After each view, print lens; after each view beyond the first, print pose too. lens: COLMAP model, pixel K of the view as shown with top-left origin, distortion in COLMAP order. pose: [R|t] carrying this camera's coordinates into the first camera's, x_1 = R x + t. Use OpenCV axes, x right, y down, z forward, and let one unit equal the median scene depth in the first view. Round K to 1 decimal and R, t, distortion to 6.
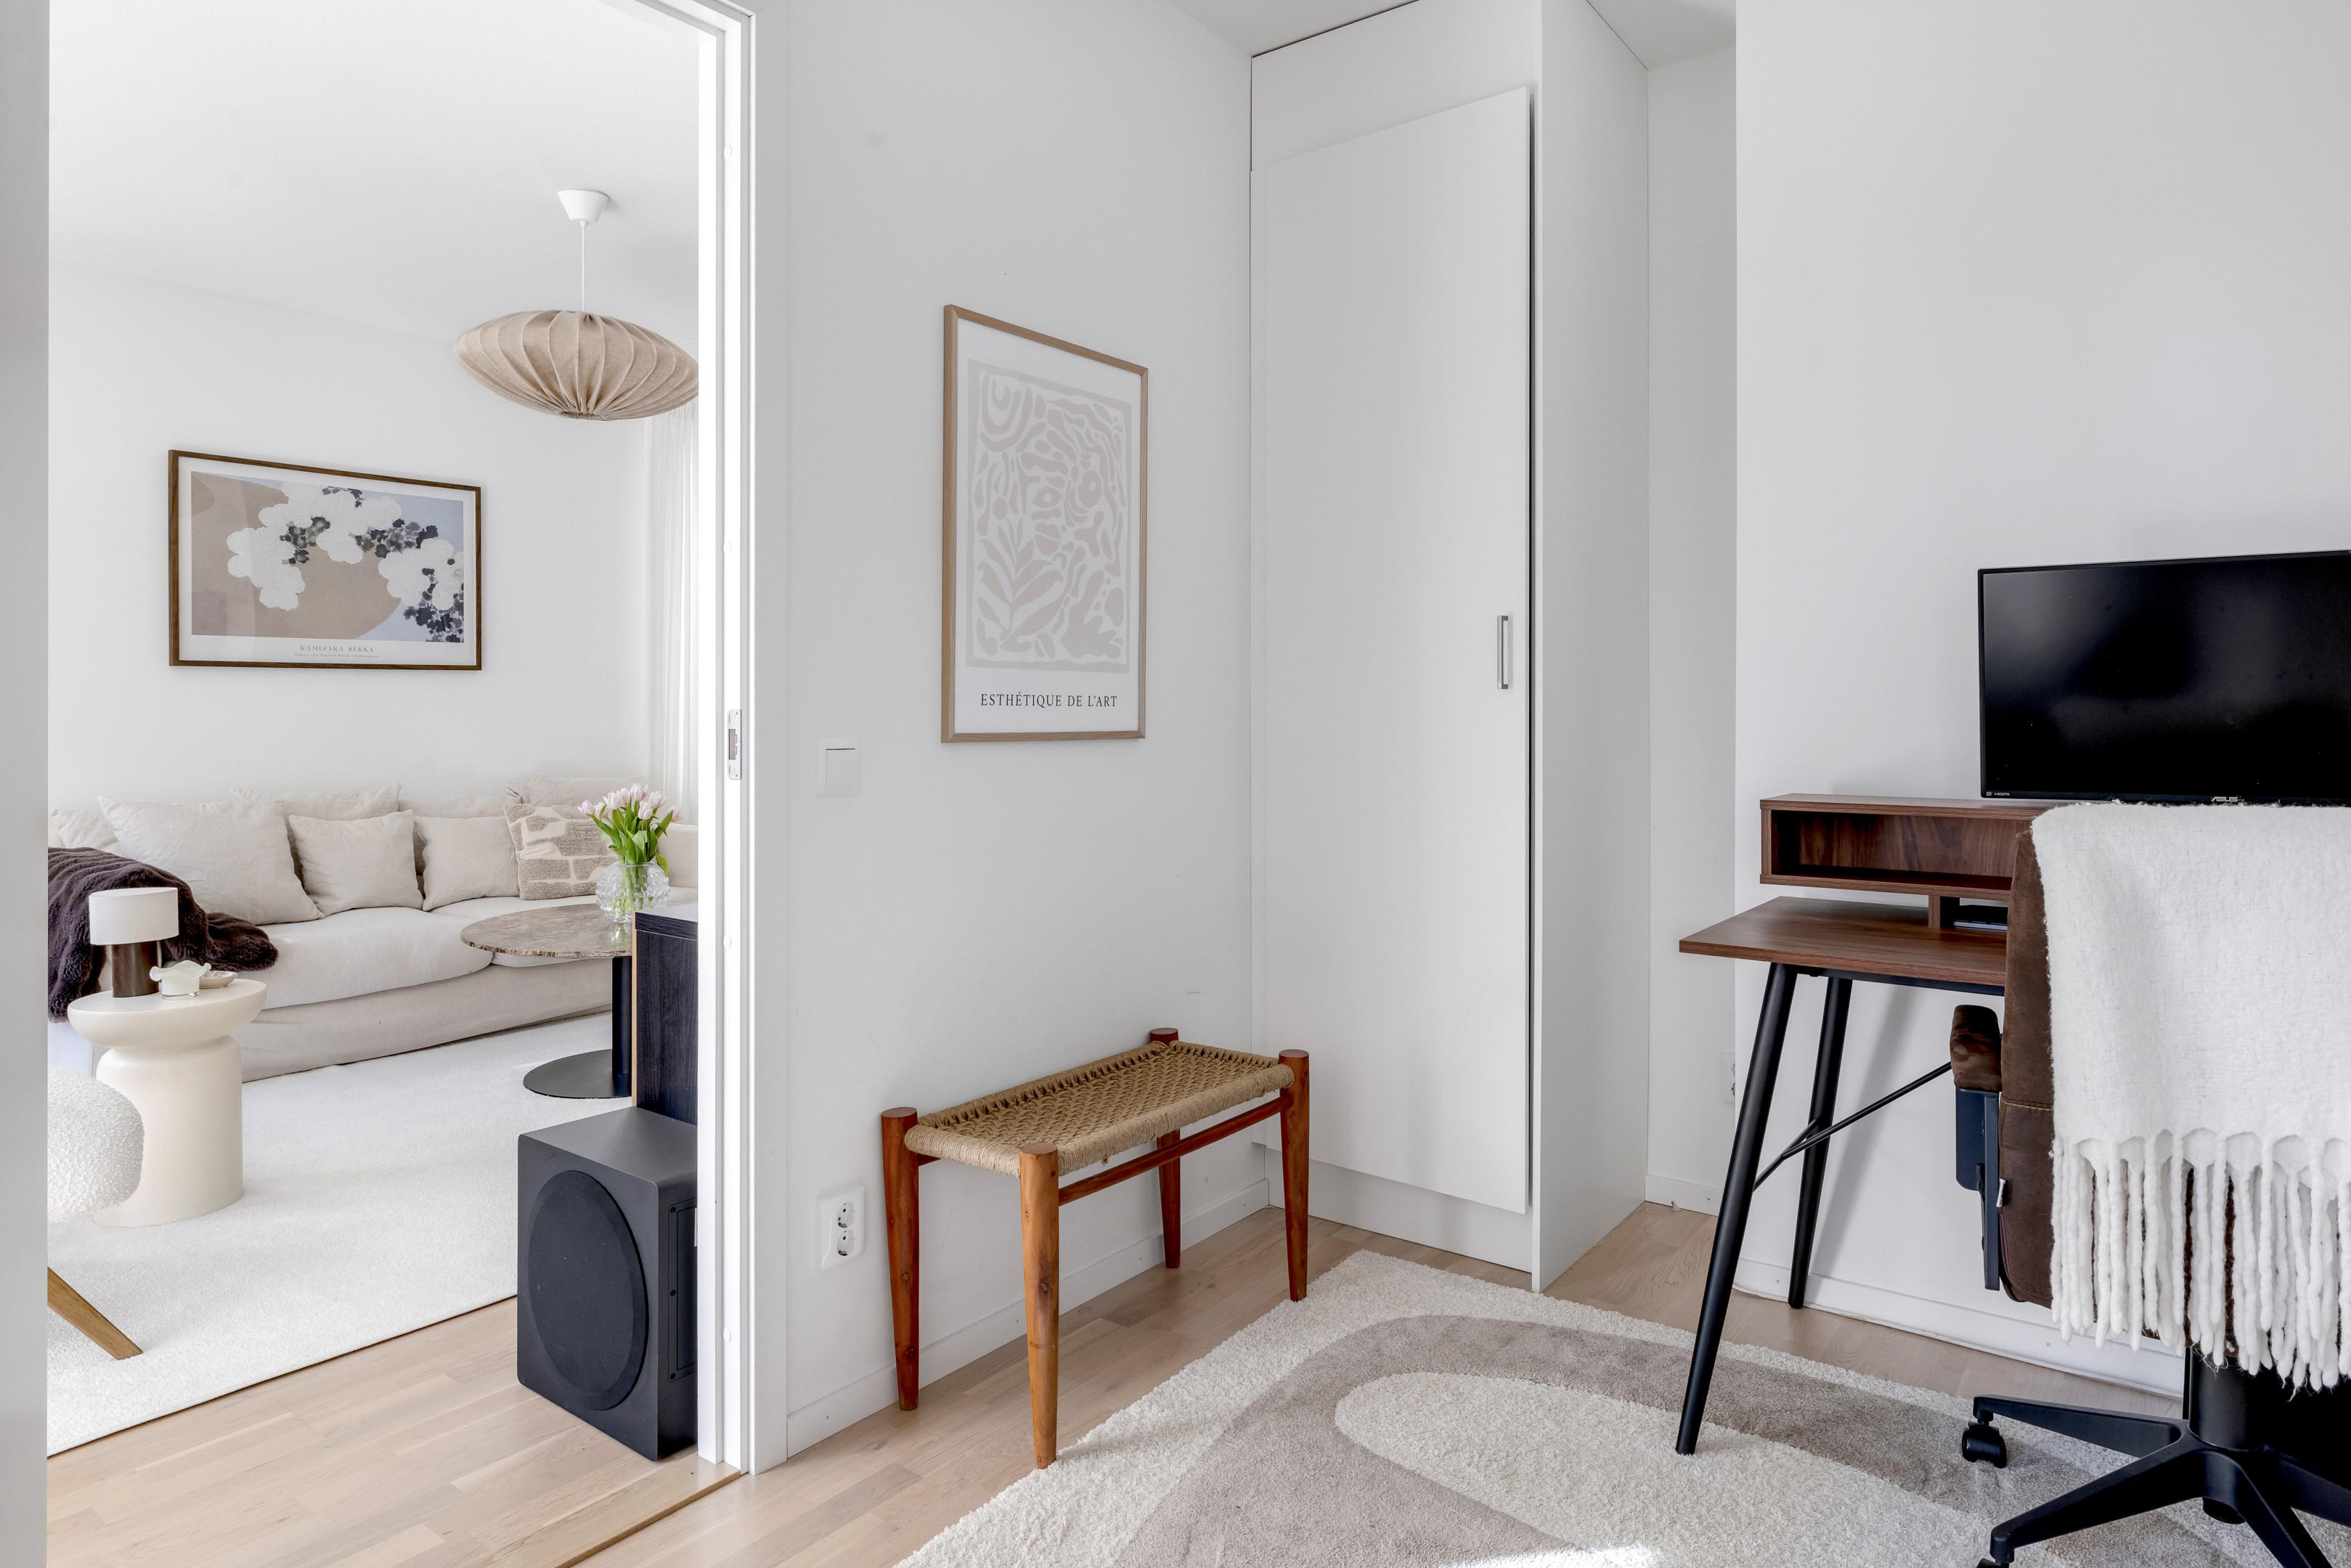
lens RADIAL K [[1352.8, 0, 1183.0], [0, 1352.8, 698.7], [0, 0, 1]] dist [-0.000101, -0.001723]
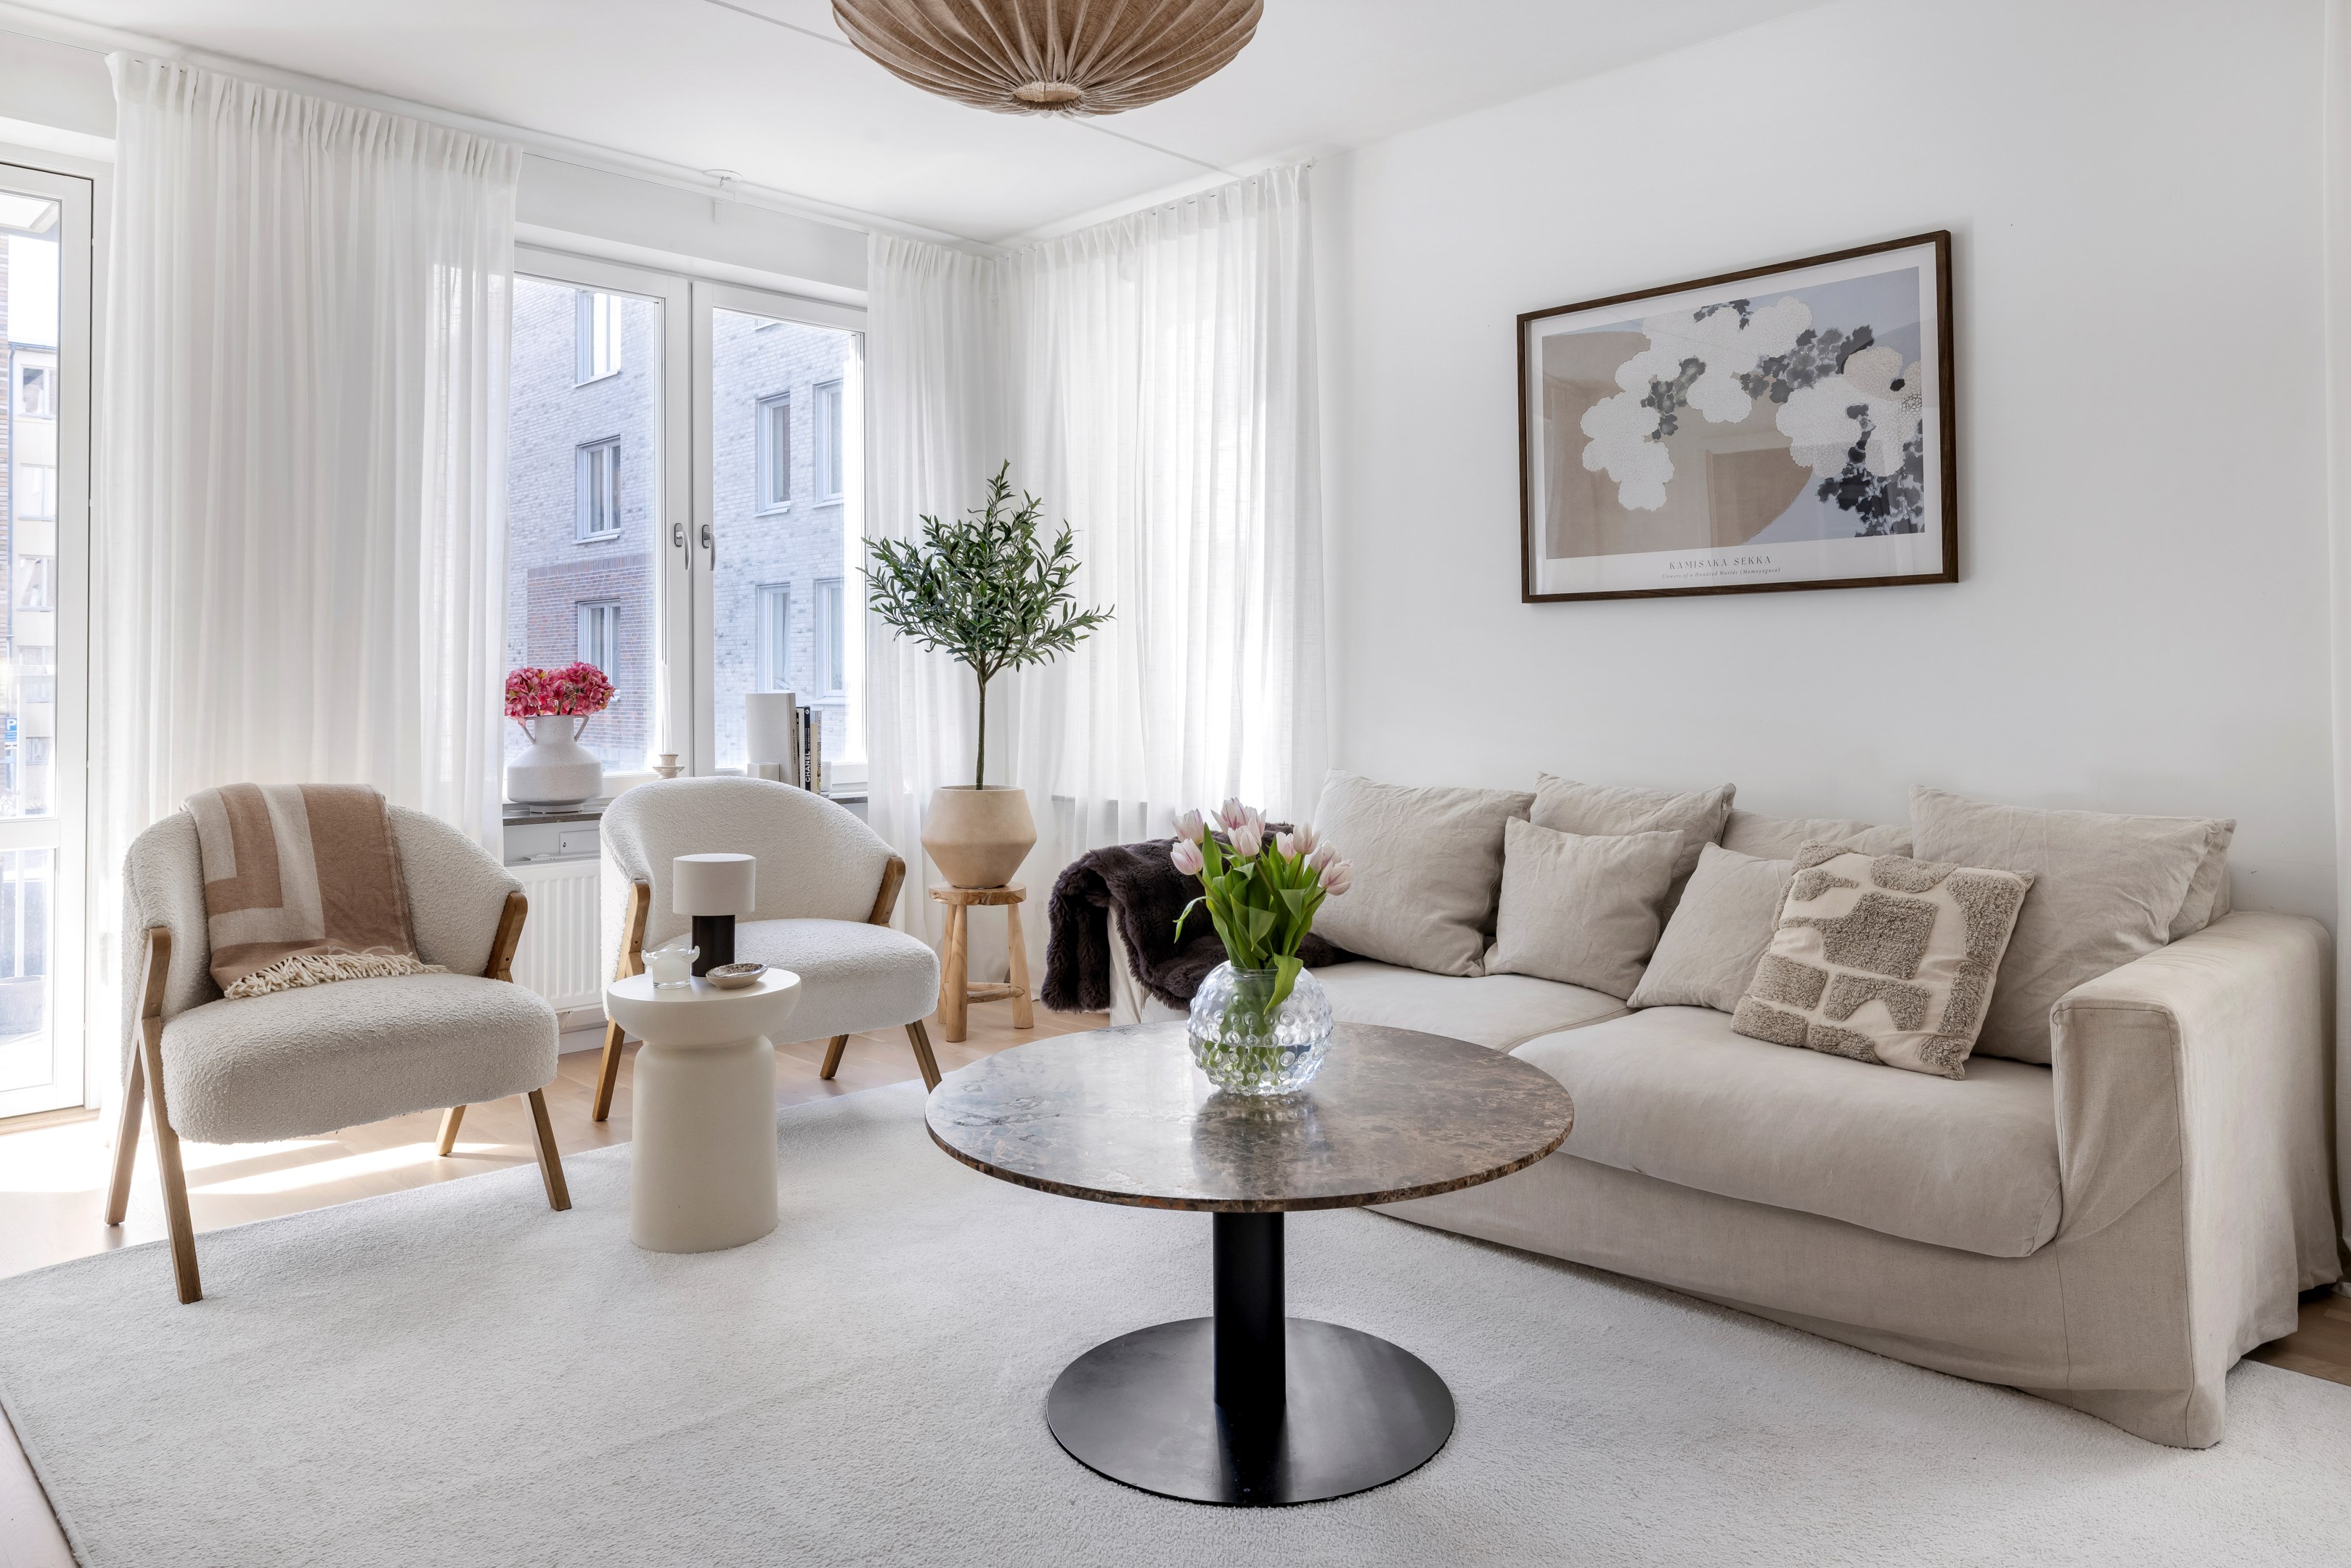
lens RADIAL K [[1555.5, 0, 1180.8], [0, 1555.5, 651.3], [0, 0, 1]] dist [0.001848, 0.000159]
pose [[-0.141417, -0.016519, -0.989812, 0.119421], [0.006755, 0.999821, -0.017651, 0.014995], [0.989927, -0.009182, -0.141281, 0.853939]]
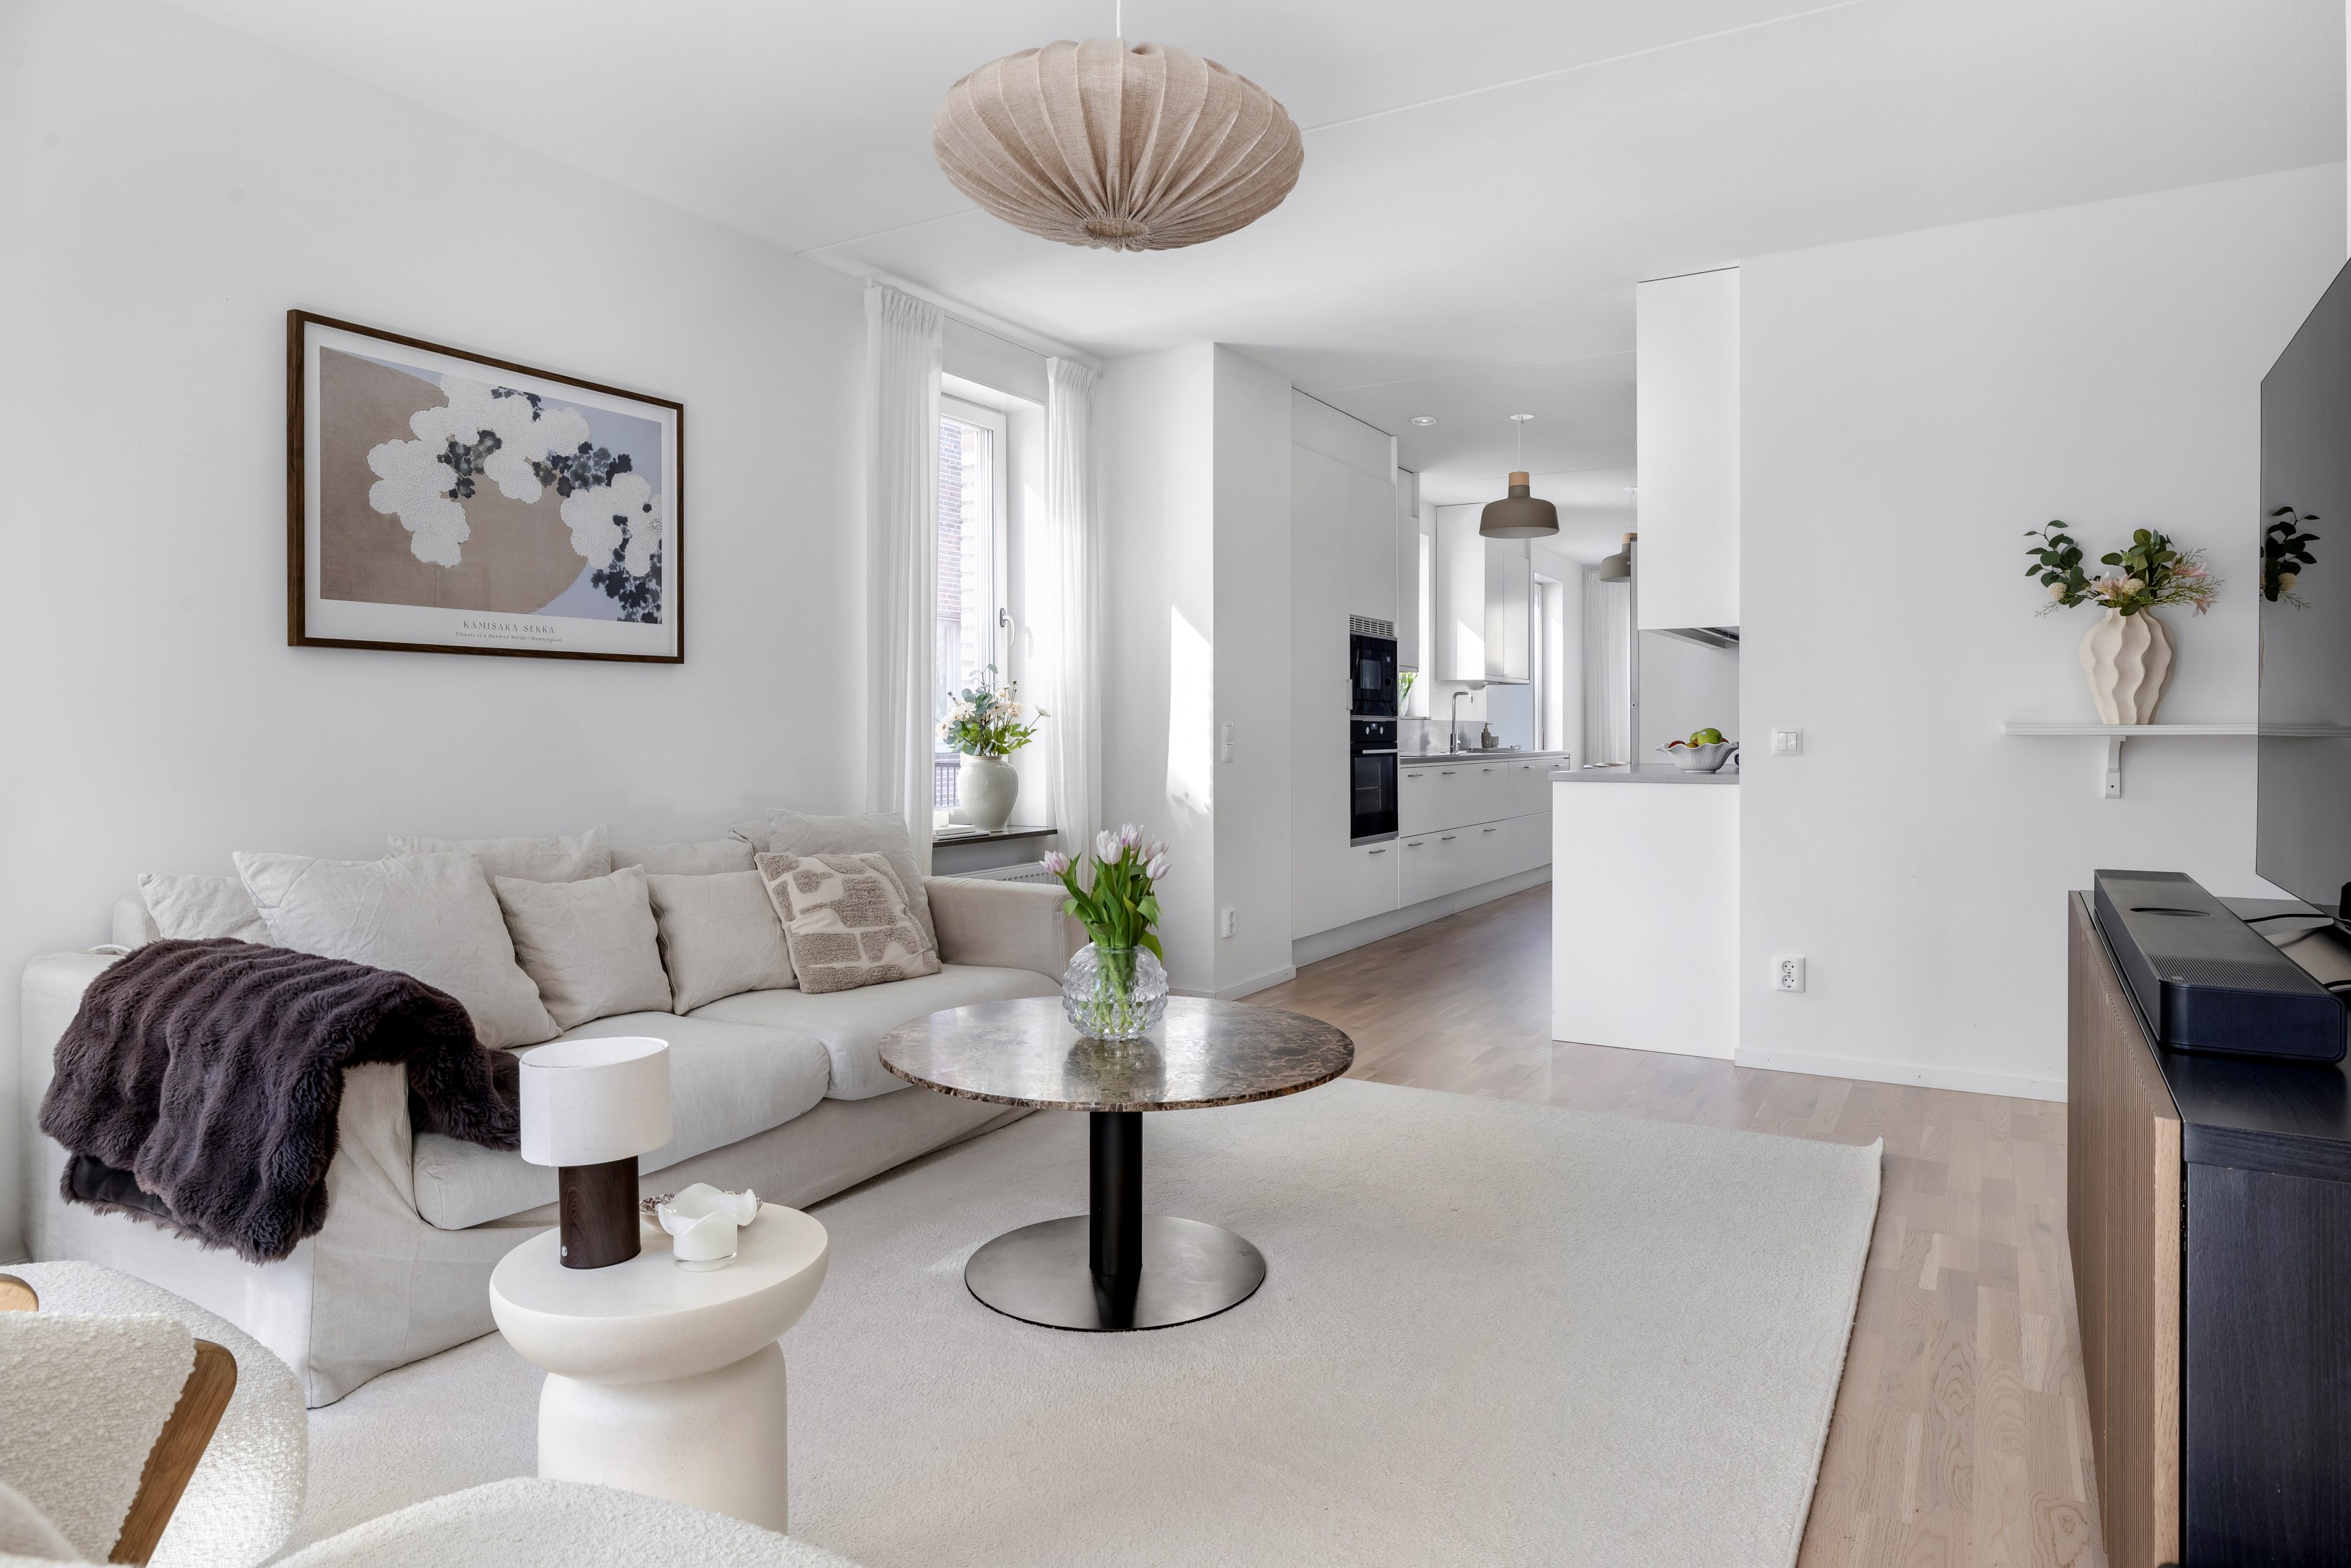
lens RADIAL K [[1374.7, 0, 1175.7], [0, 1374.7, 724.9], [0, 0, 1]] dist [0.000242, -0.000222]
pose [[0.994265, 0.000358, 0.106946, -0.366632], [-0.000177, 0.999999, -0.001703, 0.013055], [-0.106946, 0.001674, 0.994263, 0.279046]]
